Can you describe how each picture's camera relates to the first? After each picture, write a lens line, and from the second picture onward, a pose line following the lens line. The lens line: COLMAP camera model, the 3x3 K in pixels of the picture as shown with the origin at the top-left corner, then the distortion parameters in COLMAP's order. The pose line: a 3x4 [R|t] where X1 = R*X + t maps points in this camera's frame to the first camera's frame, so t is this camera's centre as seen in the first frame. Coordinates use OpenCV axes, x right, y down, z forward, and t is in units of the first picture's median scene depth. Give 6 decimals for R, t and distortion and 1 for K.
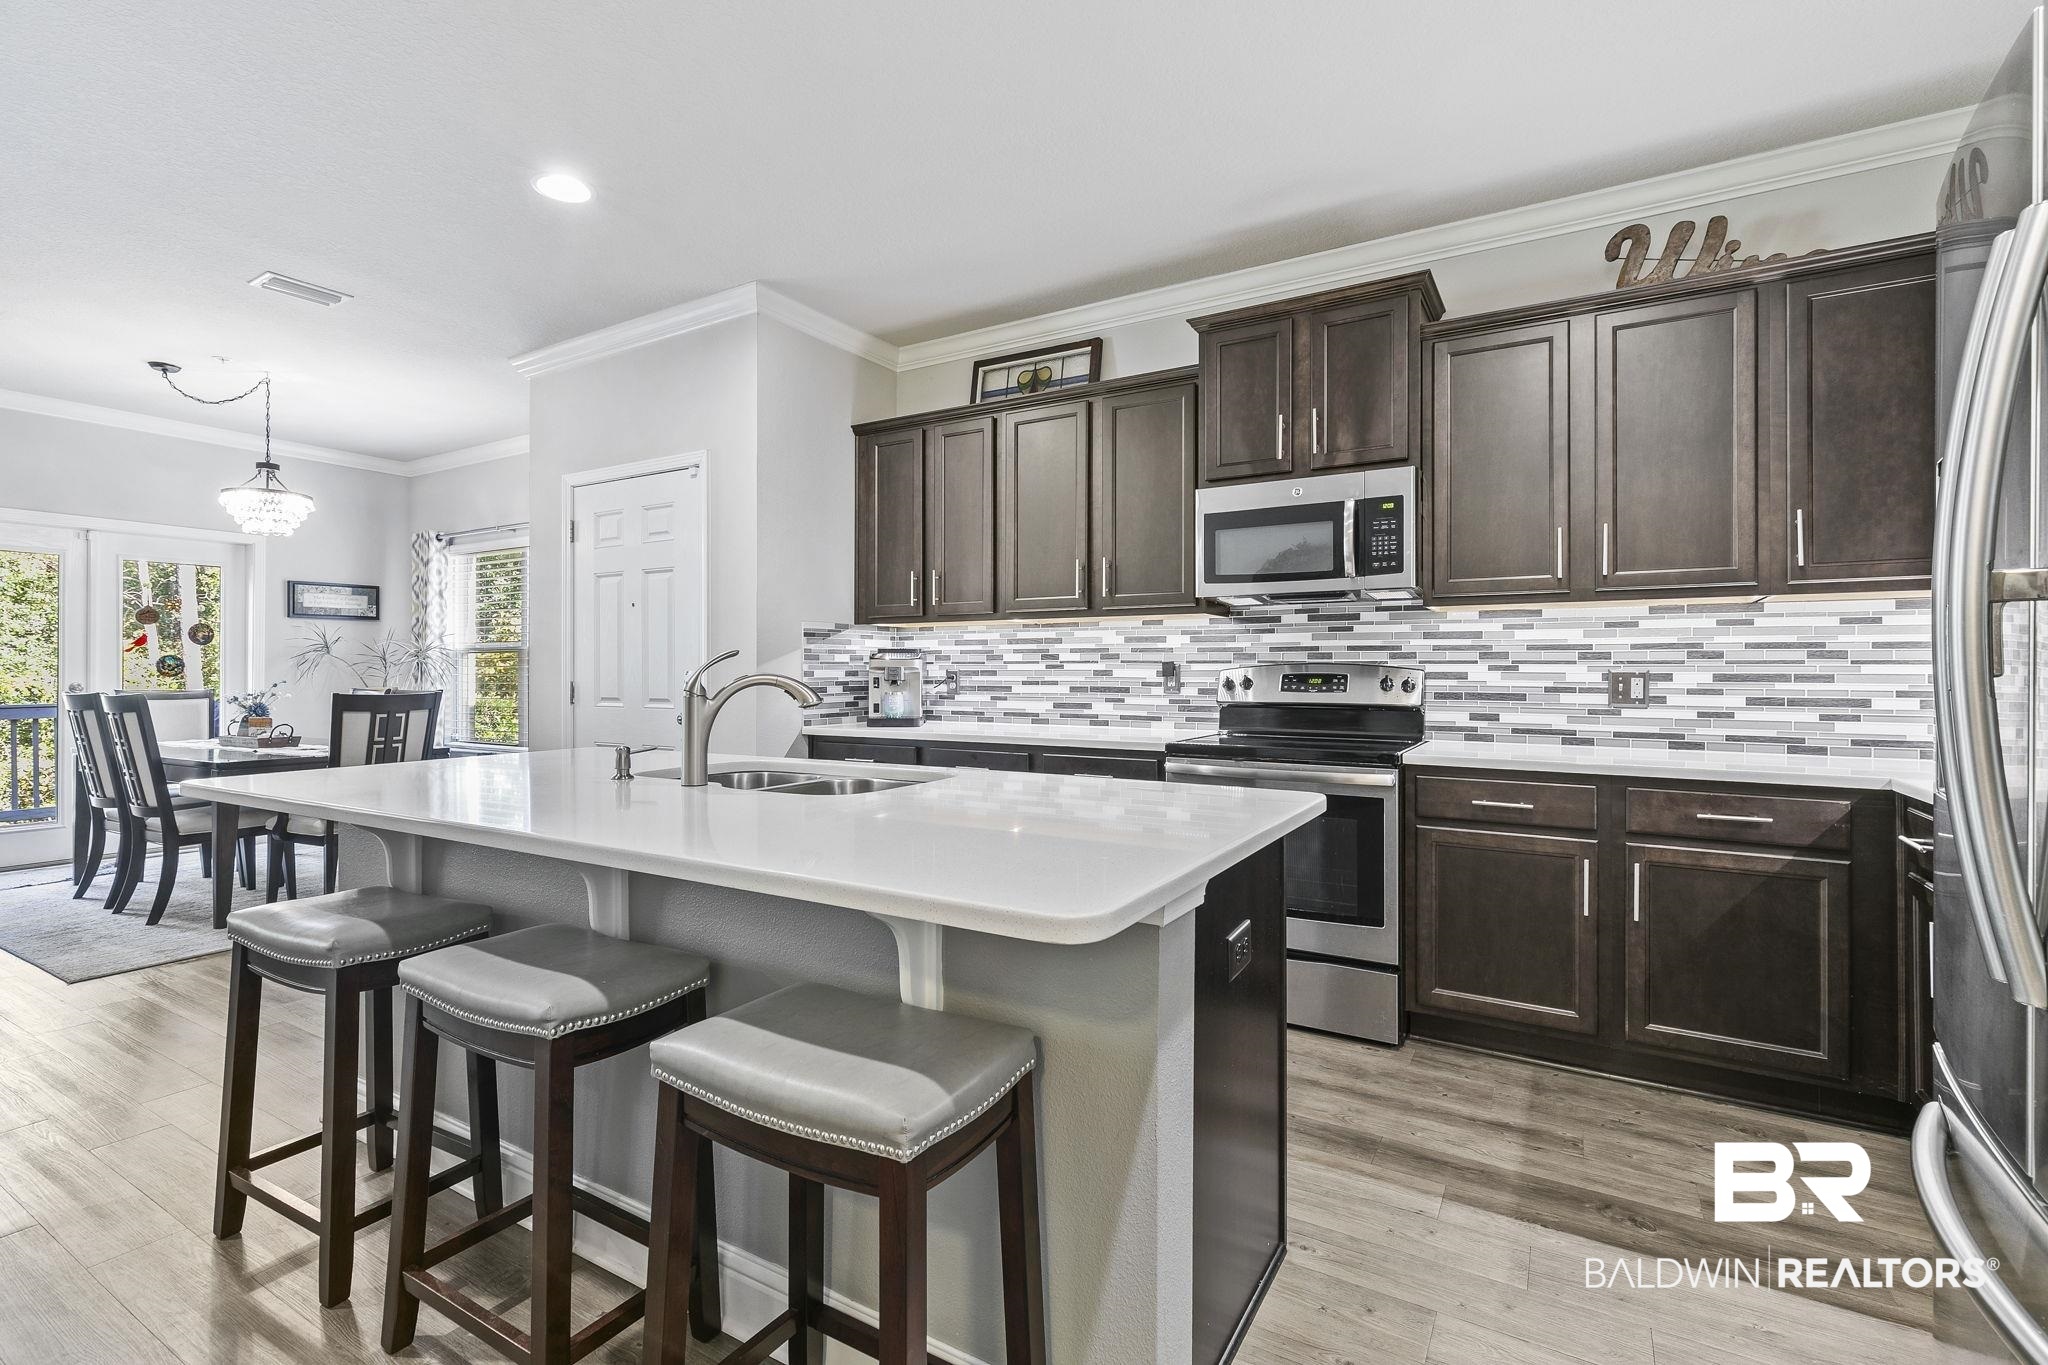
lens RADIAL K [[914.6, 0, 1017.5], [0, 914.6, 673.9], [0, 0, 1]] dist [0.001193, 0.000042]
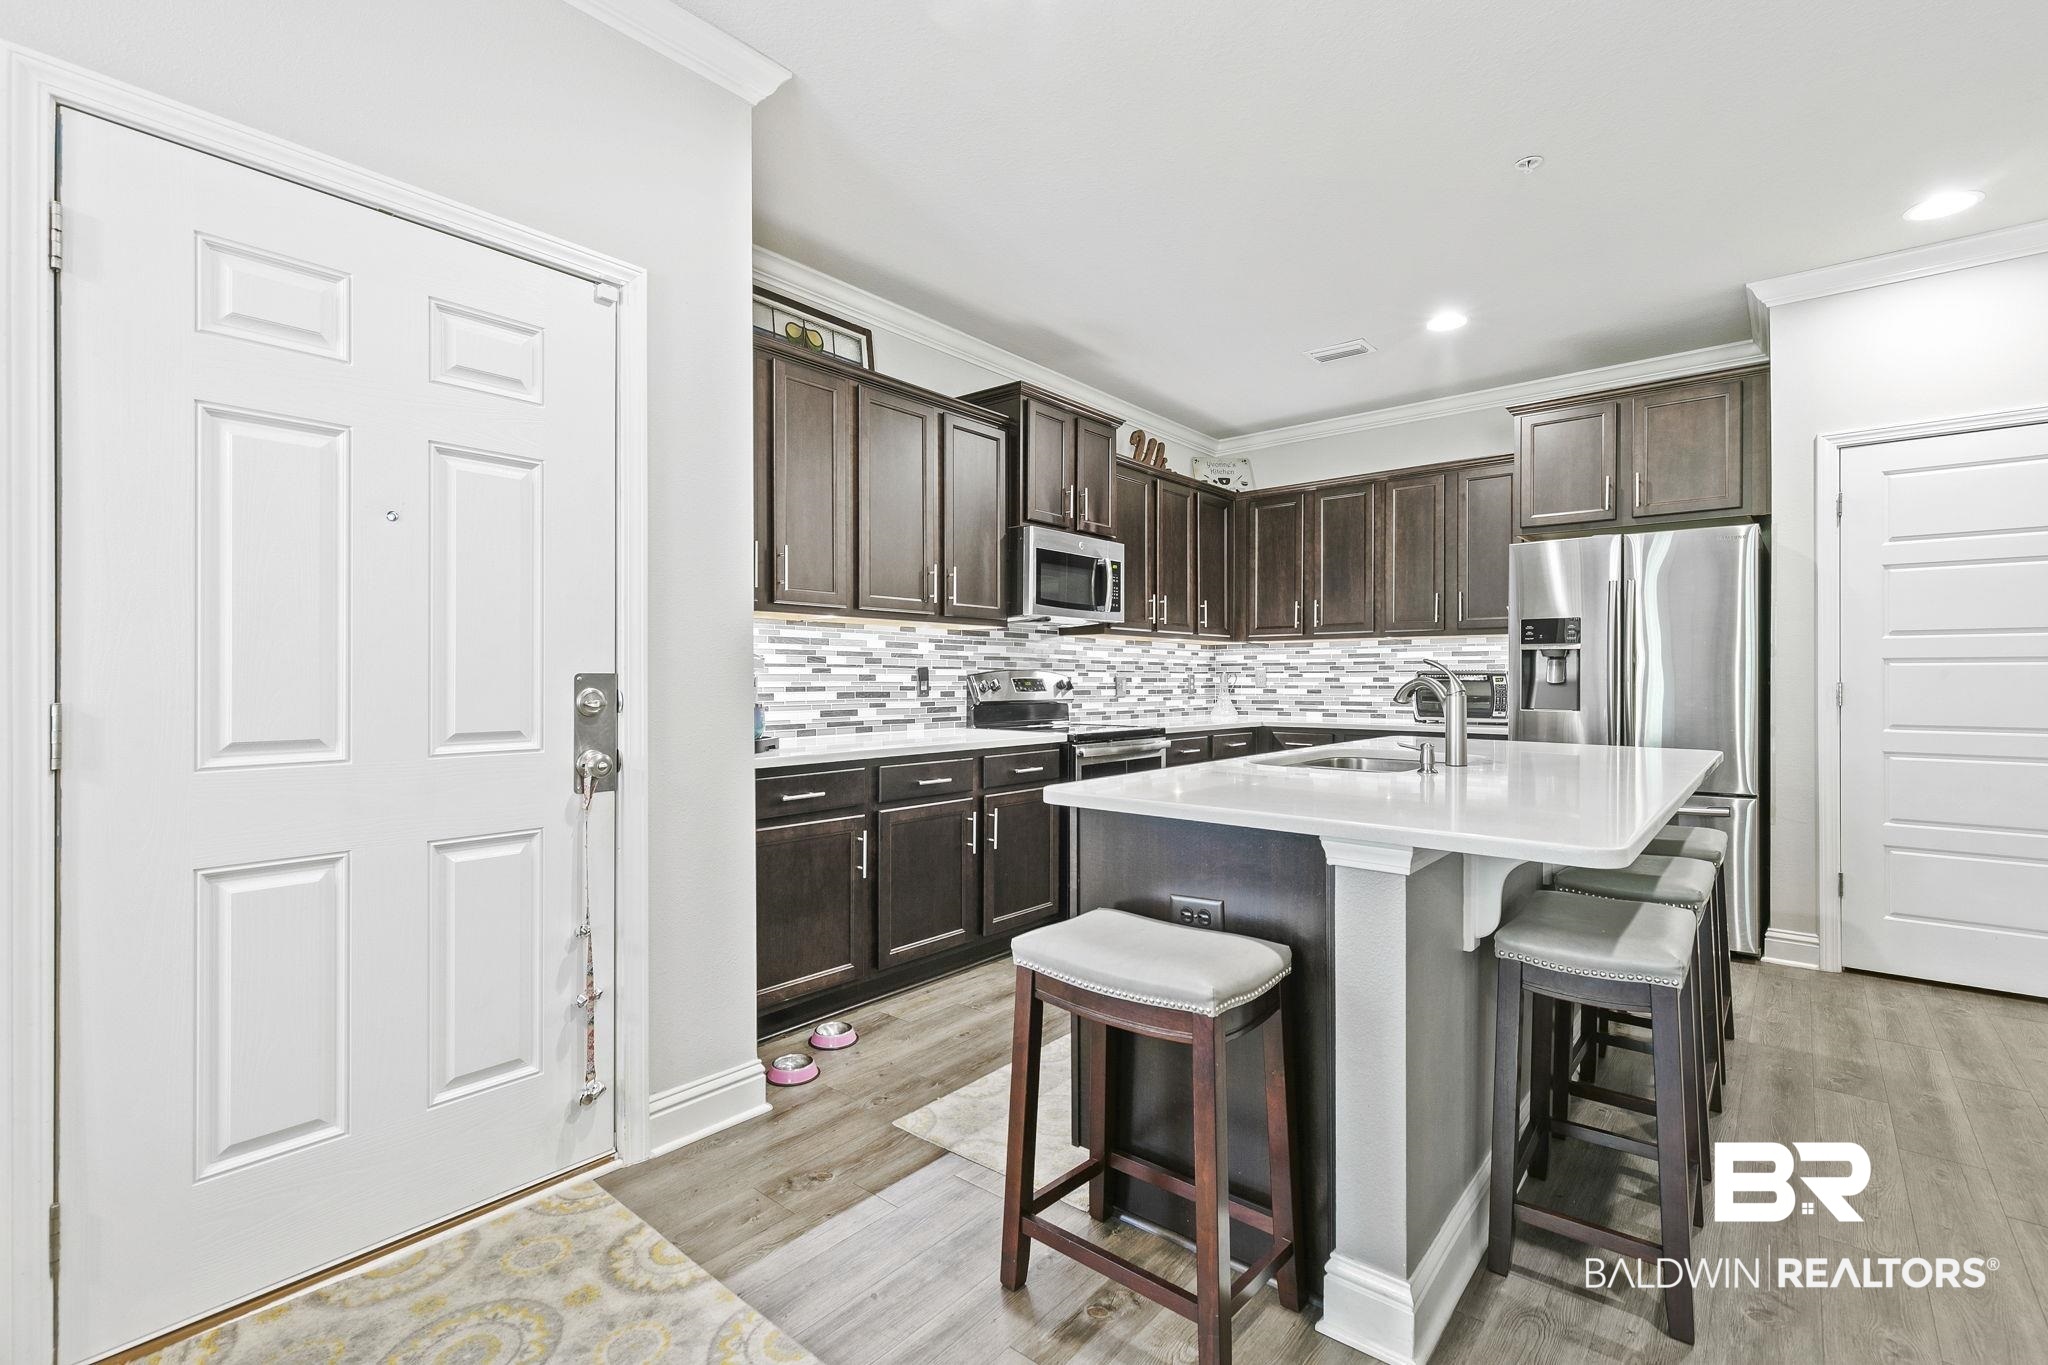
lens RADIAL K [[914.6, 0, 1017.5], [0, 914.6, 673.9], [0, 0, 1]] dist [0.001193, 0.000042]
pose [[0.161588, 0.002772, 0.986854, -0.869087], [0.000847, 0.999995, -0.002948, -0.002022], [-0.986858, 0.001312, 0.161585, 0.715657]]
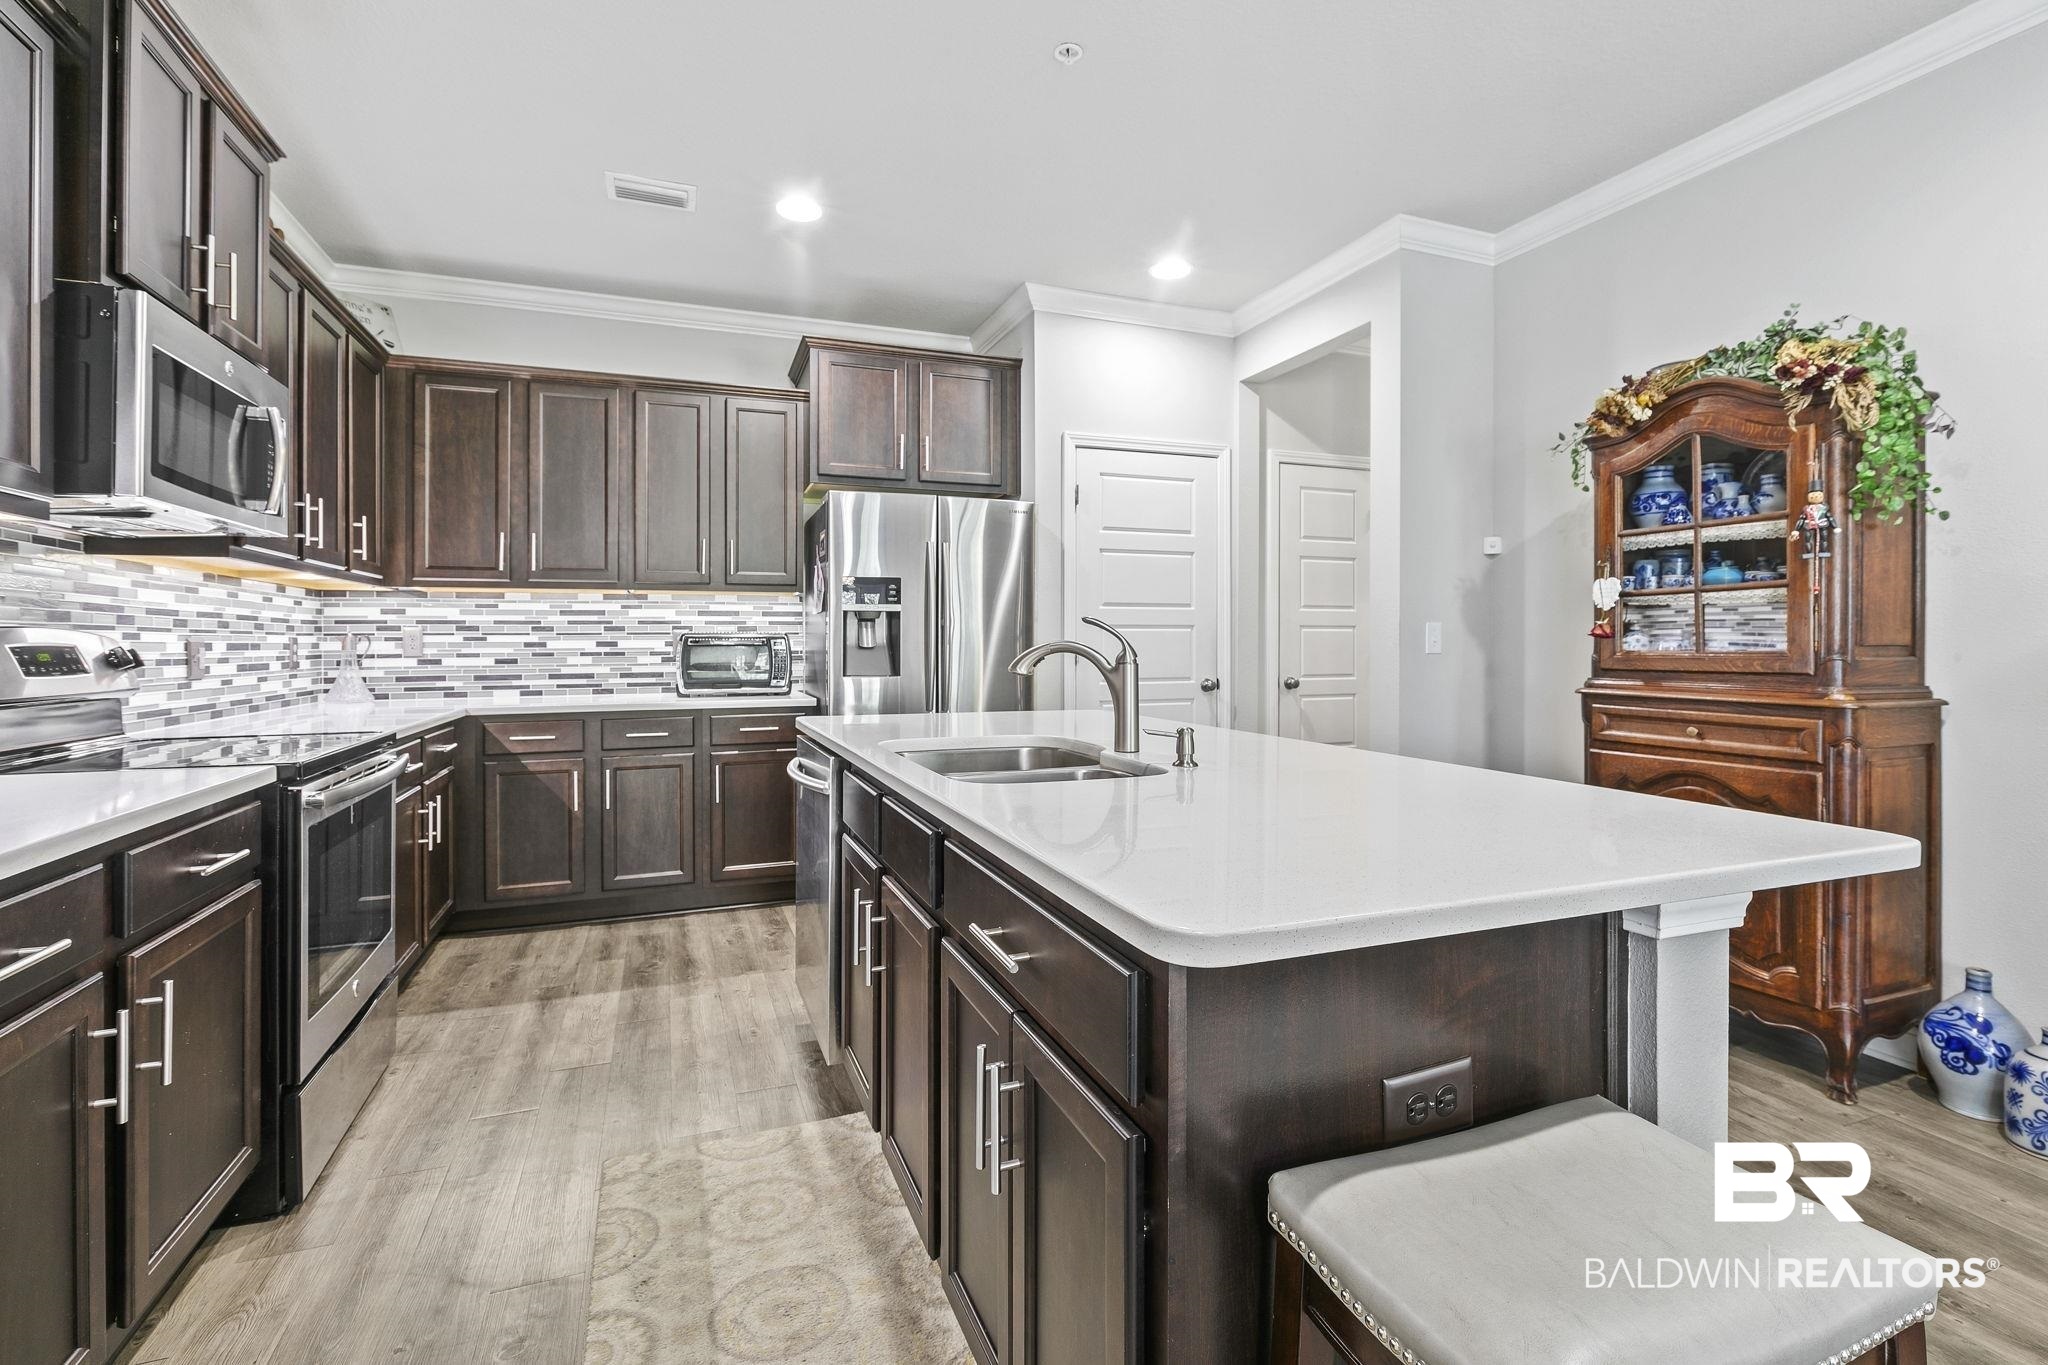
lens RADIAL K [[932.8, 0, 1022.7], [0, 932.8, 652.4], [0, 0, 1]] dist [-0.000202, 0.000173]
pose [[-0.788866, -0.007024, 0.614525, -0.462189], [0.002181, 0.999896, 0.014229, -0.001864], [-0.614562, 0.012565, -0.788769, 0.968663]]
